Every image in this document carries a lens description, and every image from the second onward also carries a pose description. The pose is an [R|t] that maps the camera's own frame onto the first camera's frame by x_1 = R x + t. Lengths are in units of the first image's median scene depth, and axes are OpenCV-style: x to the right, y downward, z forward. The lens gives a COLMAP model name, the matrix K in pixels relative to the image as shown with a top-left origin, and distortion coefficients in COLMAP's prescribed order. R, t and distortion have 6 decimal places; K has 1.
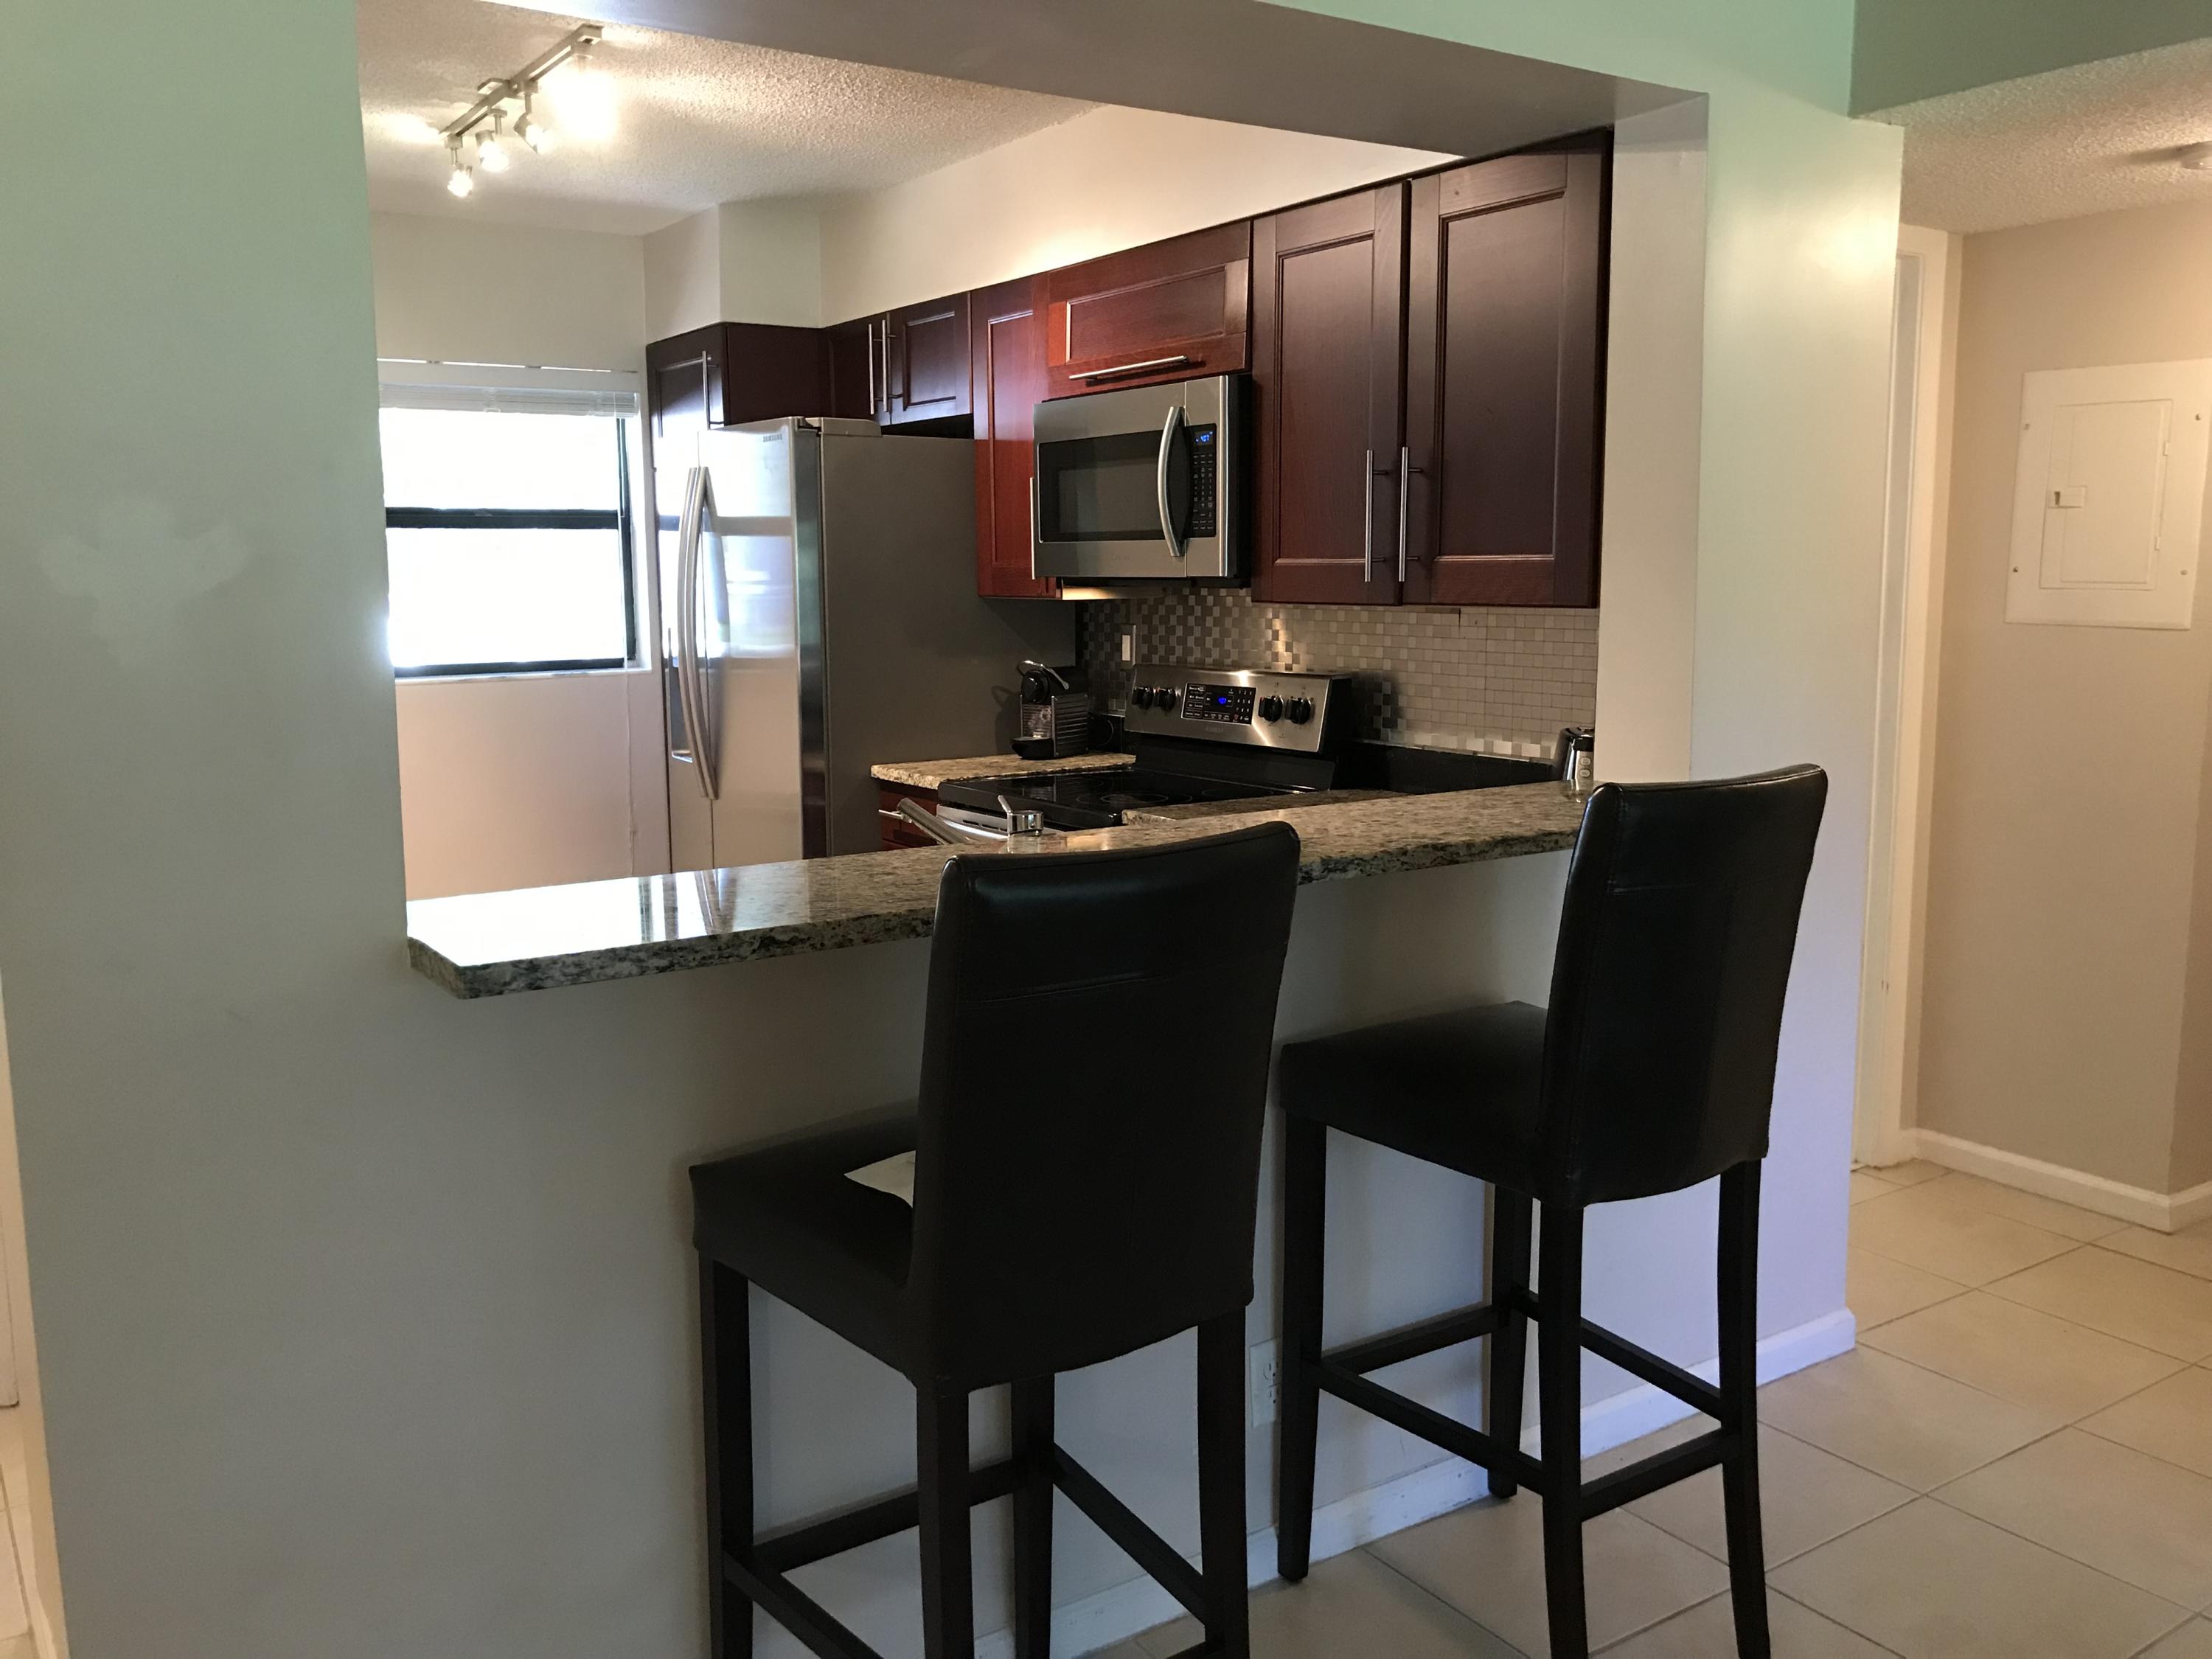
lens RADIAL K [[1824.9, 0, 1102.3], [0, 1824.9, 829.8], [0, 0, 1]] dist [0.054040, -0.065007]
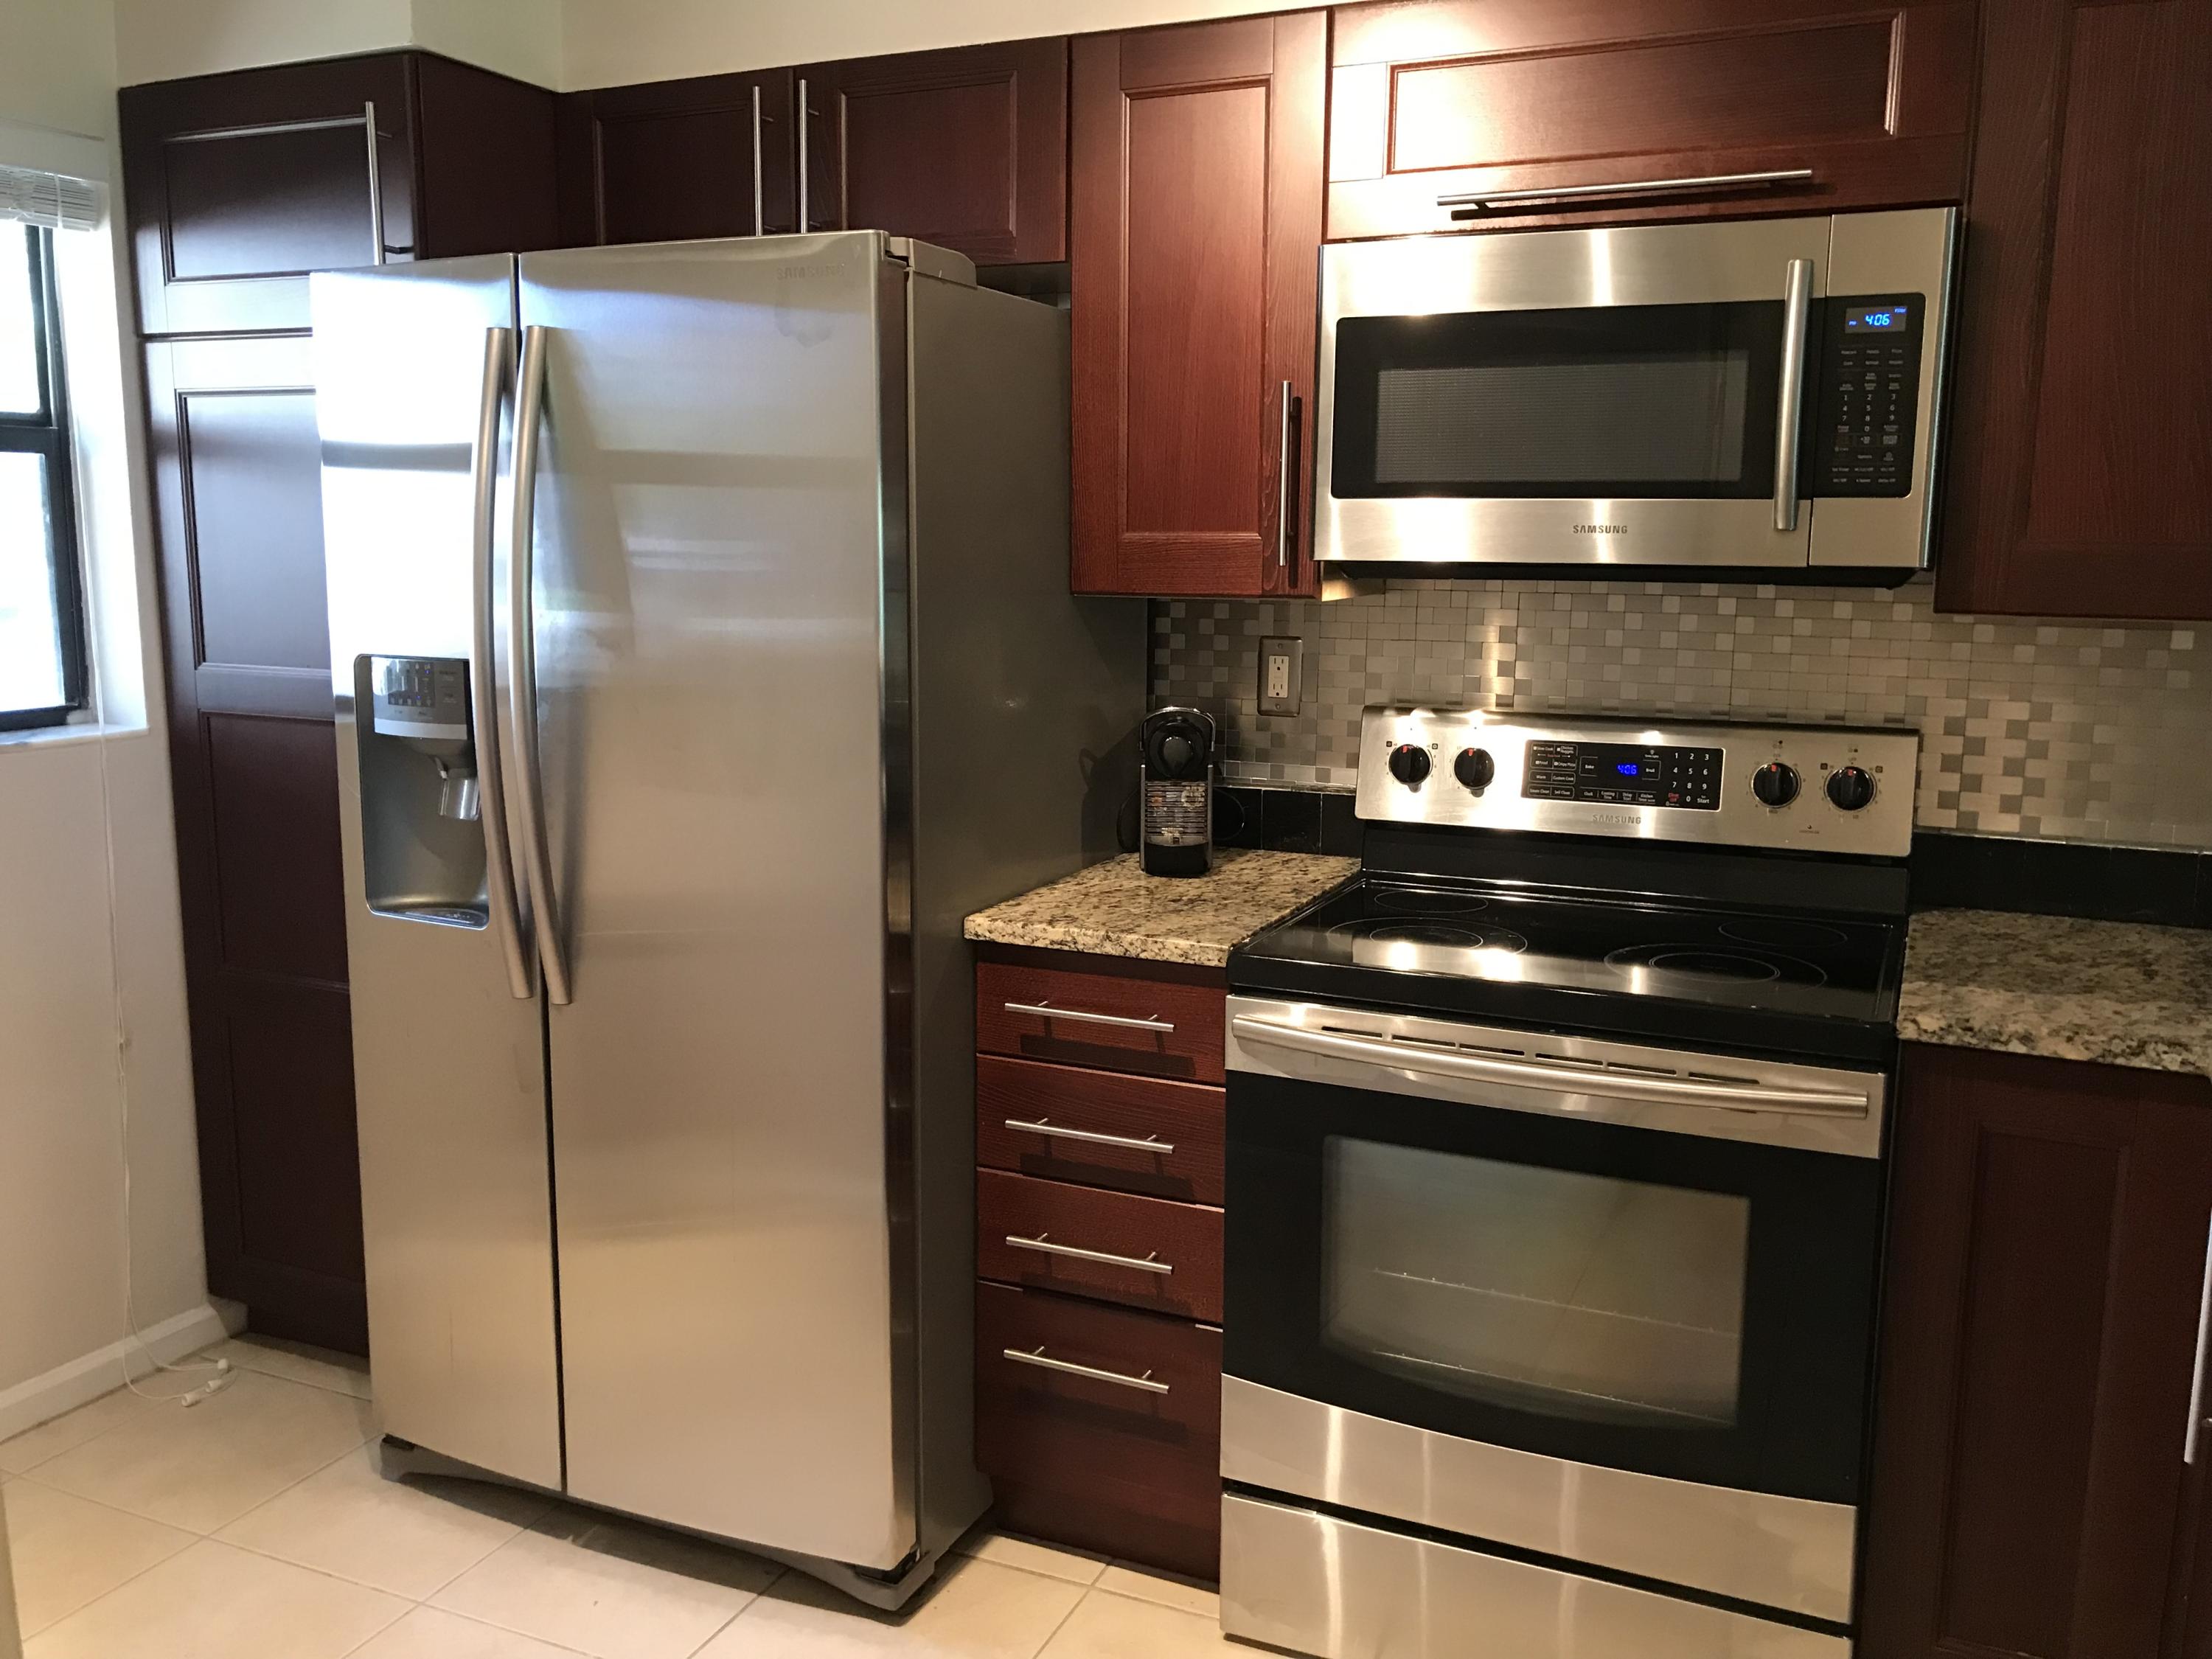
lens RADIAL K [[1824.9, 0, 1110.9], [0, 1824.9, 768.8], [0, 0, 1]] dist [0.054040, -0.065007]
pose [[0.845774, -0.053856, 0.530816, -0.350448], [0.062120, 0.998066, 0.002285, -0.073189], [-0.529912, 0.031041, 0.847484, 0.512181]]
